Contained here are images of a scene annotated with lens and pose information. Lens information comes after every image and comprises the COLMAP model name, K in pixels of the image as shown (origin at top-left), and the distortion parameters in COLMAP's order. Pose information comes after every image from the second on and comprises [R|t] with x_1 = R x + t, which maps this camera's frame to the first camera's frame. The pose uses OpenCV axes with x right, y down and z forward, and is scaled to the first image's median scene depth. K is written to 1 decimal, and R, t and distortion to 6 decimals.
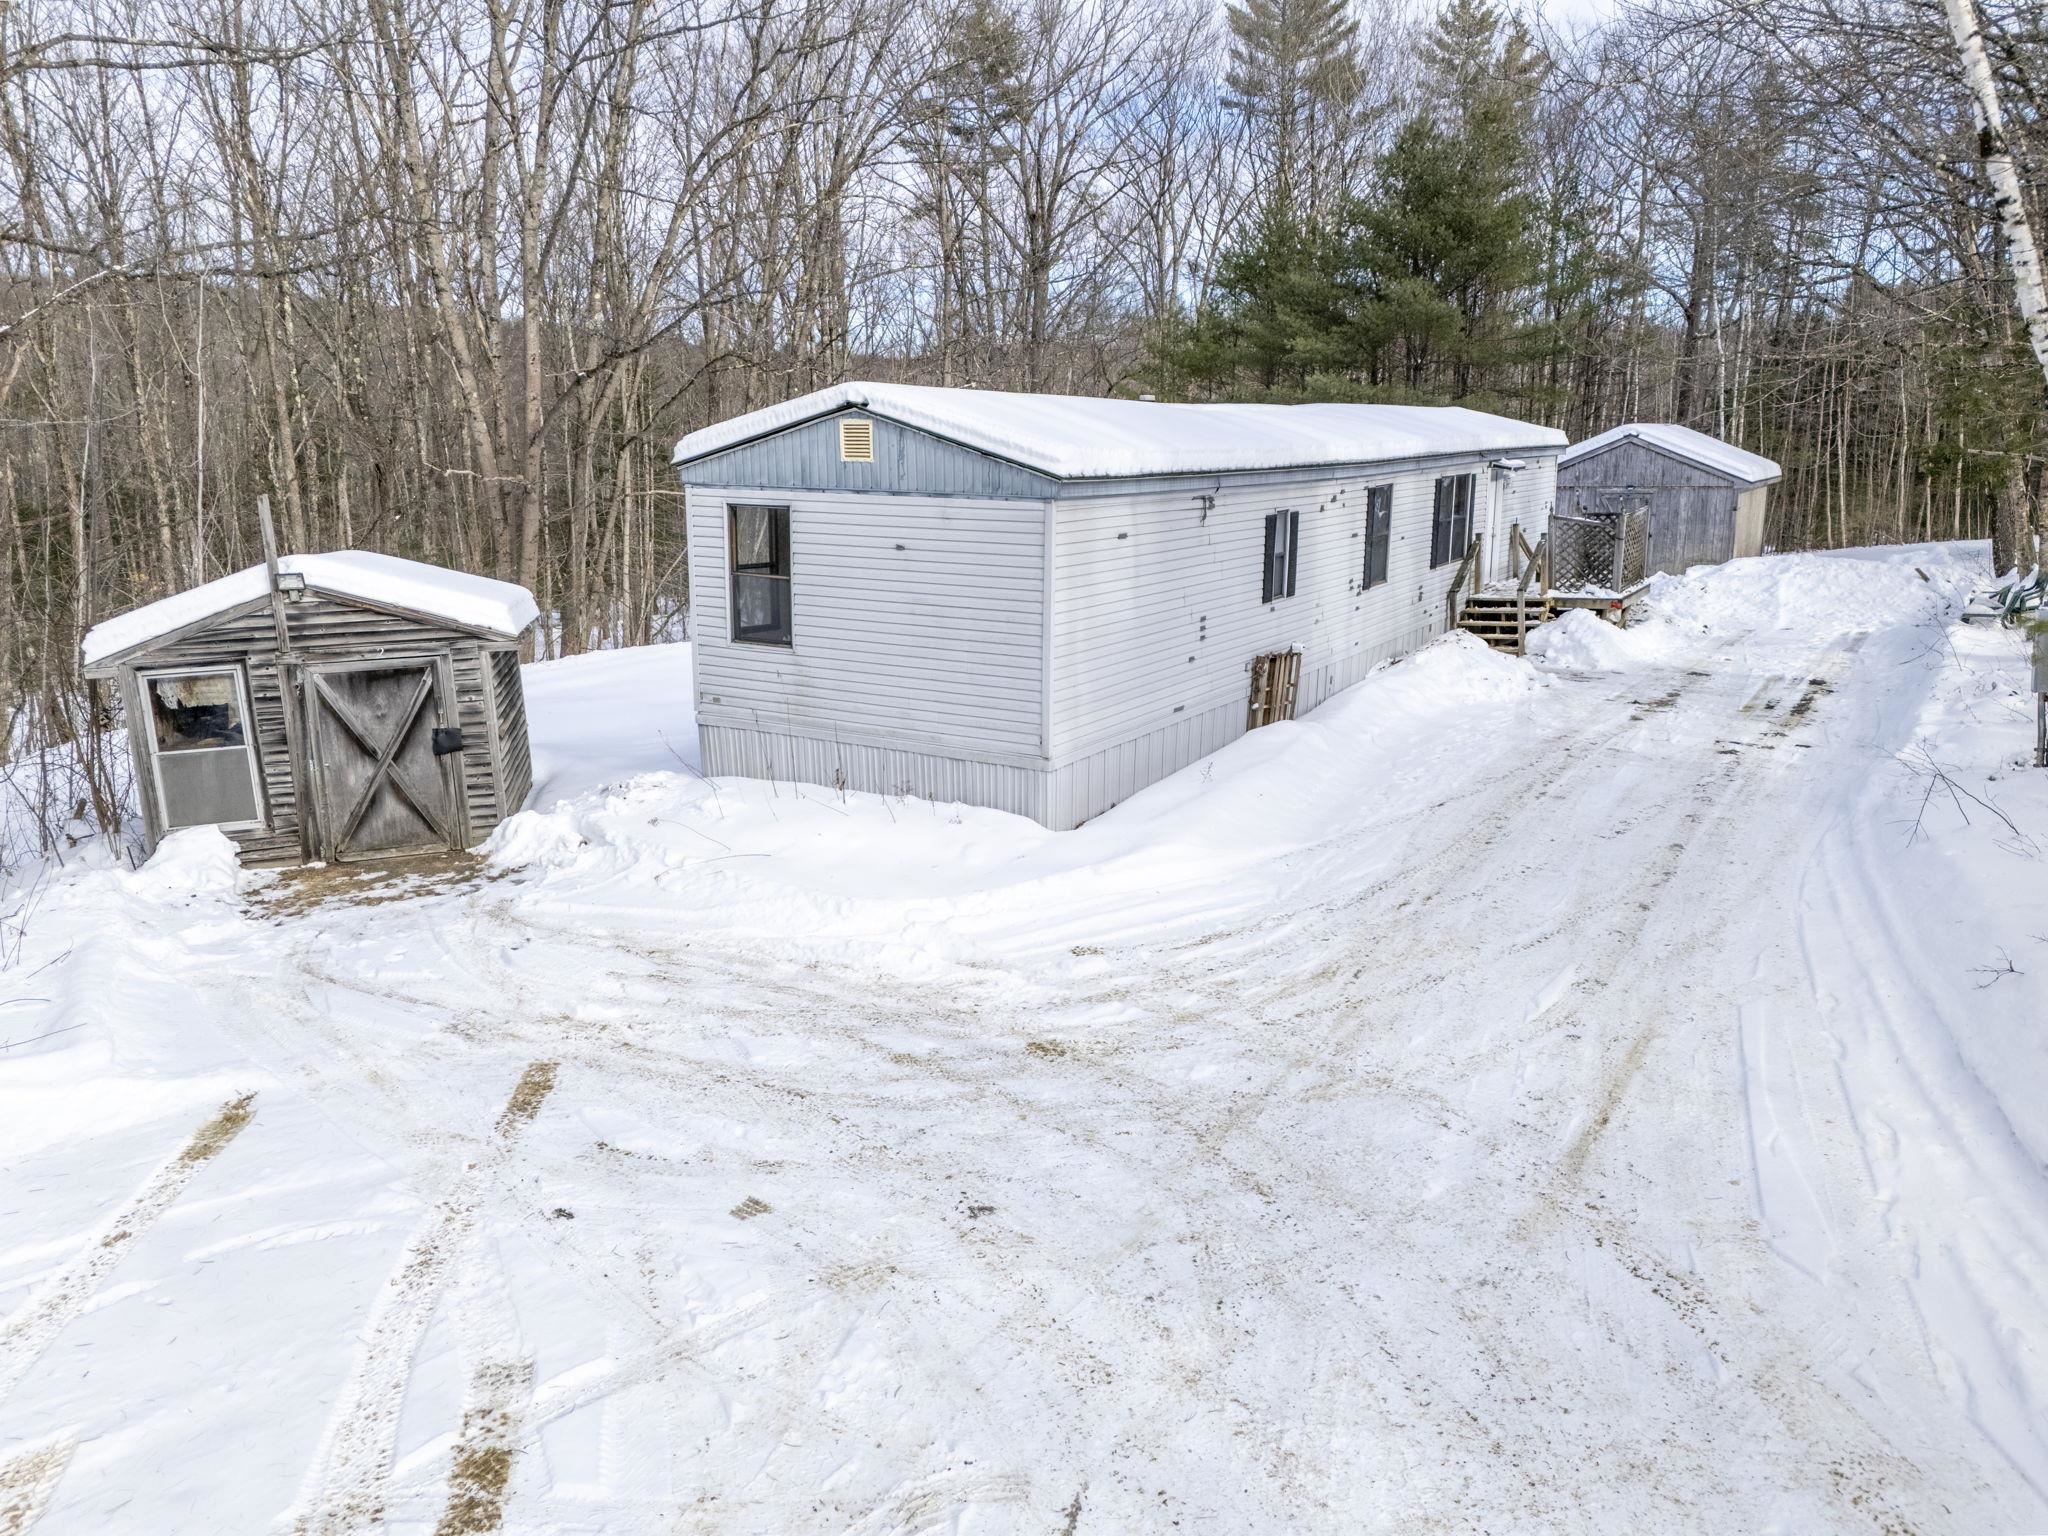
lens RADIAL K [[1520.7, 0, 1024.0], [0, 1520.7, 768.0], [0, 0, 1]] dist [0.086929, -0.083099]
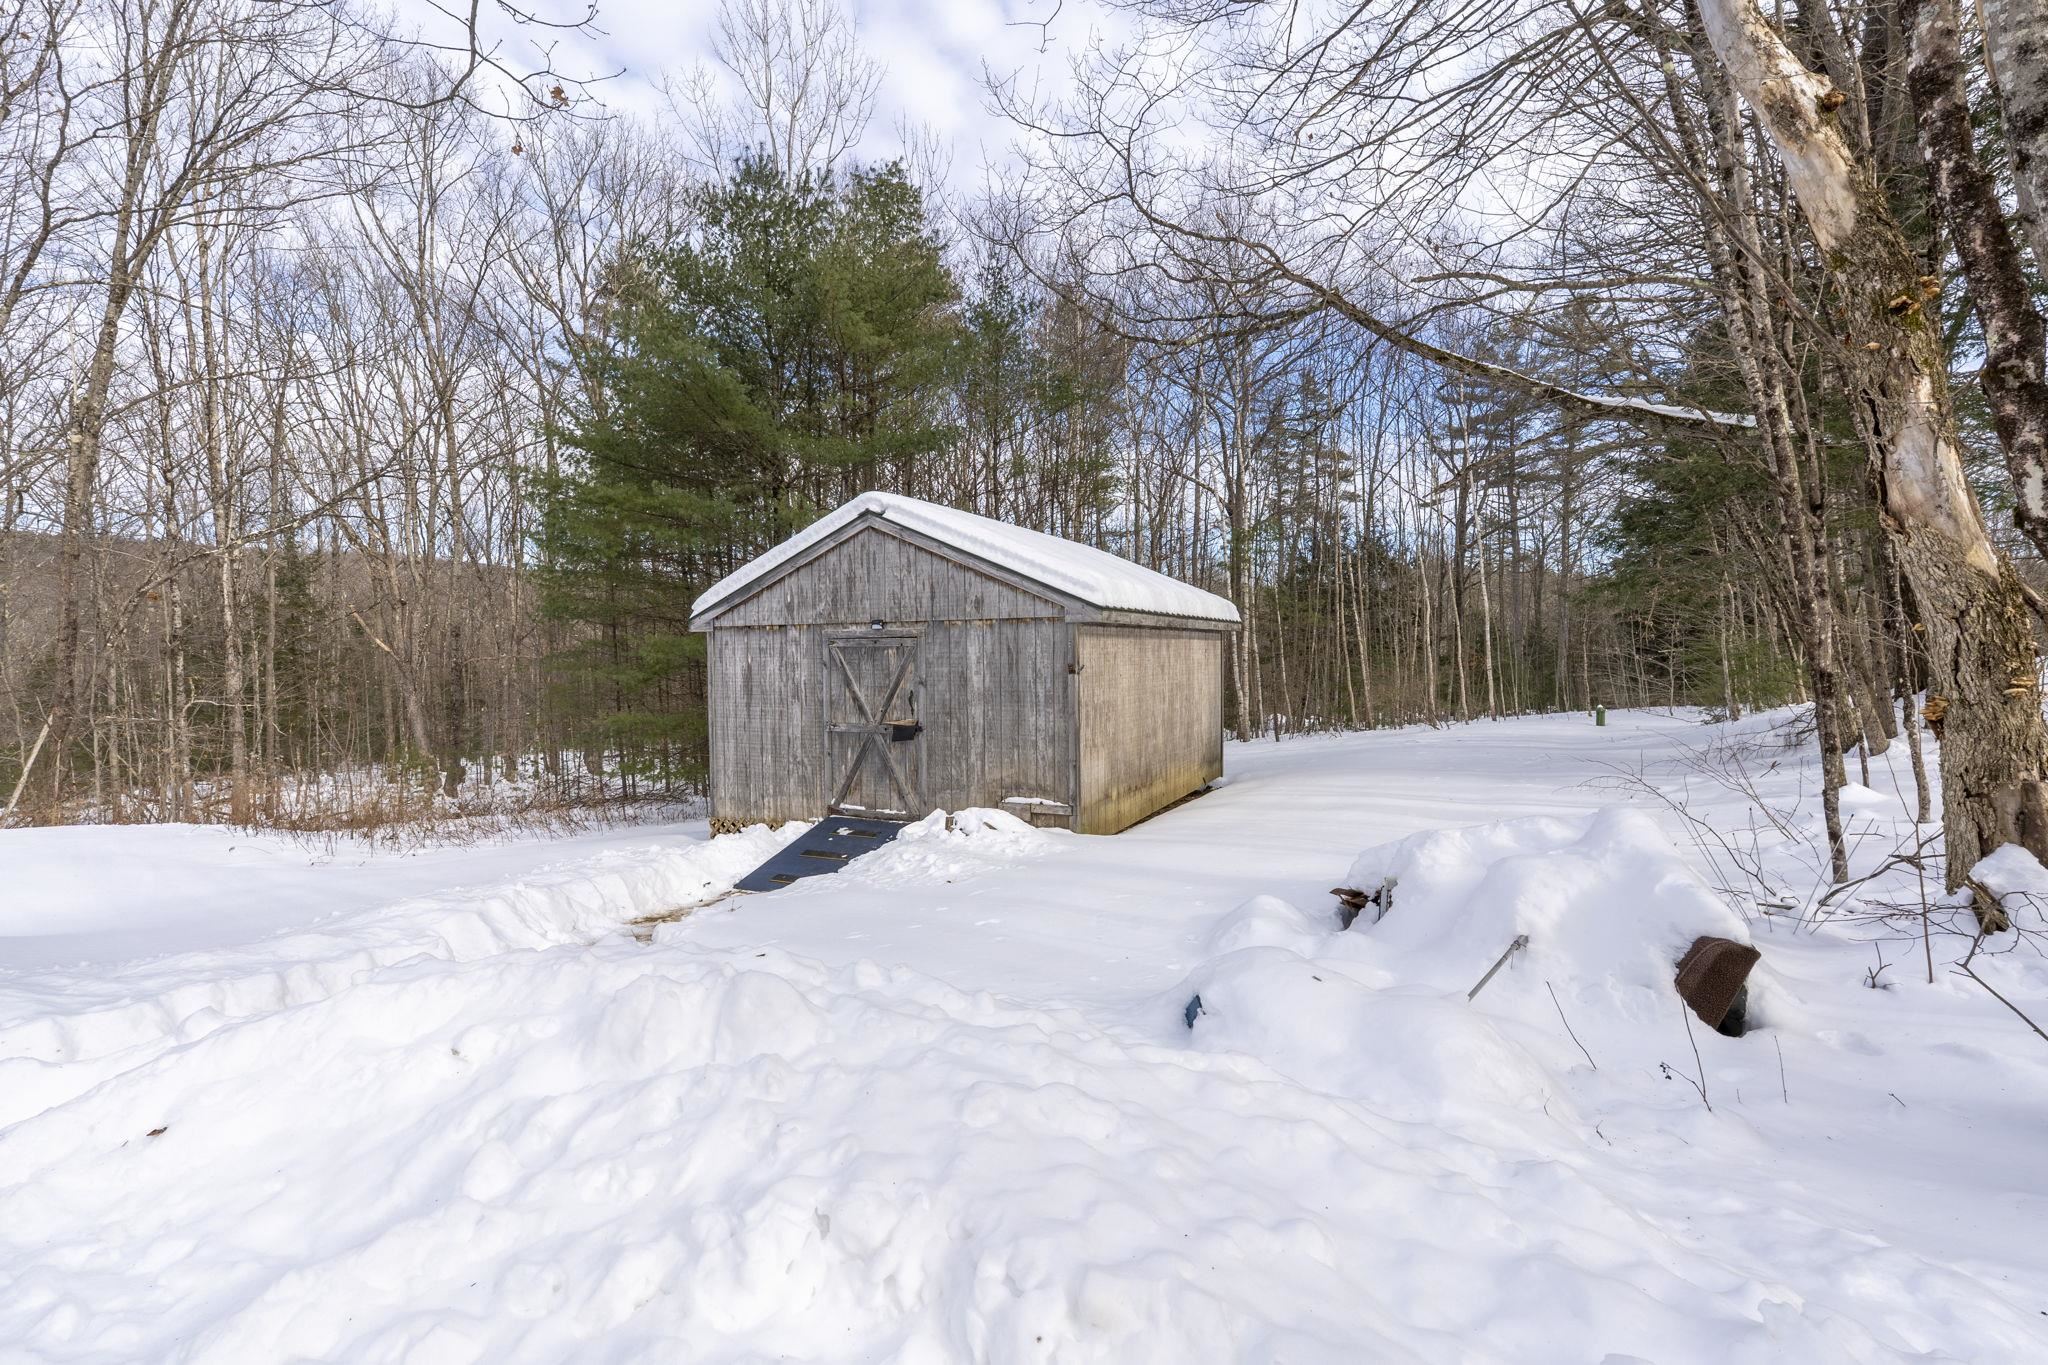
lens RADIAL K [[919.1, 0, 1024.2], [0, 919.1, 677.9], [0, 0, 1]] dist [-0.002251, -0.000971]
pose [[0.995403, -0.001298, 0.095768, 1.066863], [0.018884, 0.982940, -0.182955, -0.301110], [-0.093896, 0.183923, 0.978446, 1.904001]]
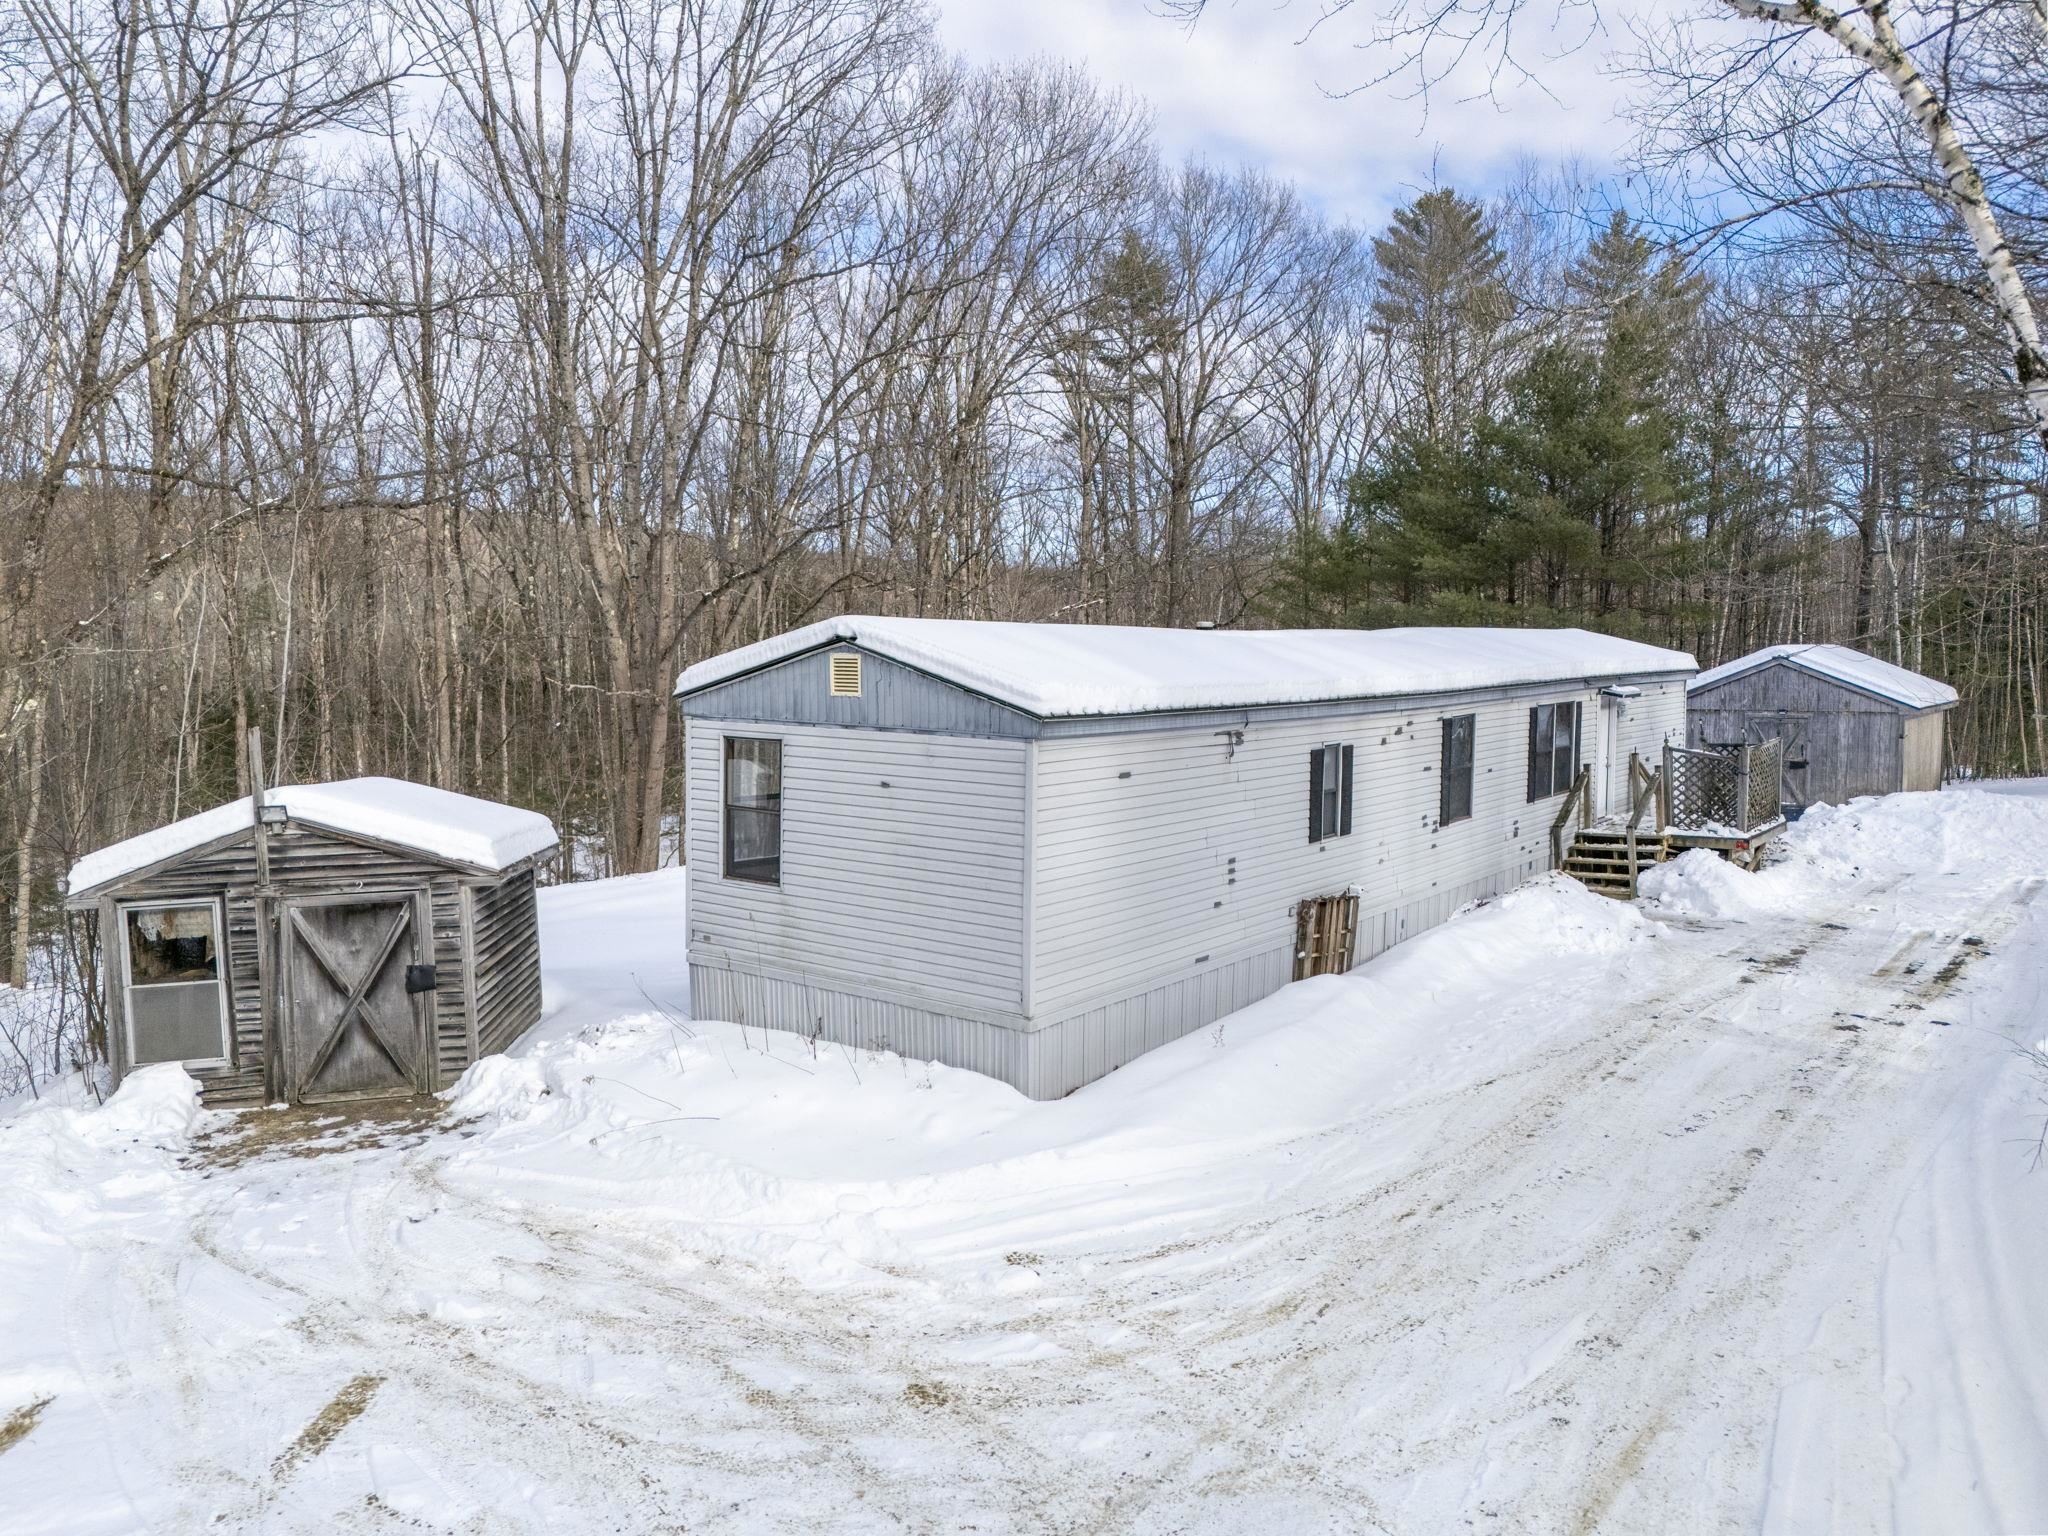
lens RADIAL K [[1518.6, 0, 1021.3], [0, 1518.6, 765.7], [0, 0, 1]] dist [0.081470, -0.069954]
pose [[0.993331, 0.013741, -0.114472, 0.109267], [-0.028796, 0.990974, -0.130927, -0.035469], [0.111640, 0.133350, 0.984761, 0.079370]]
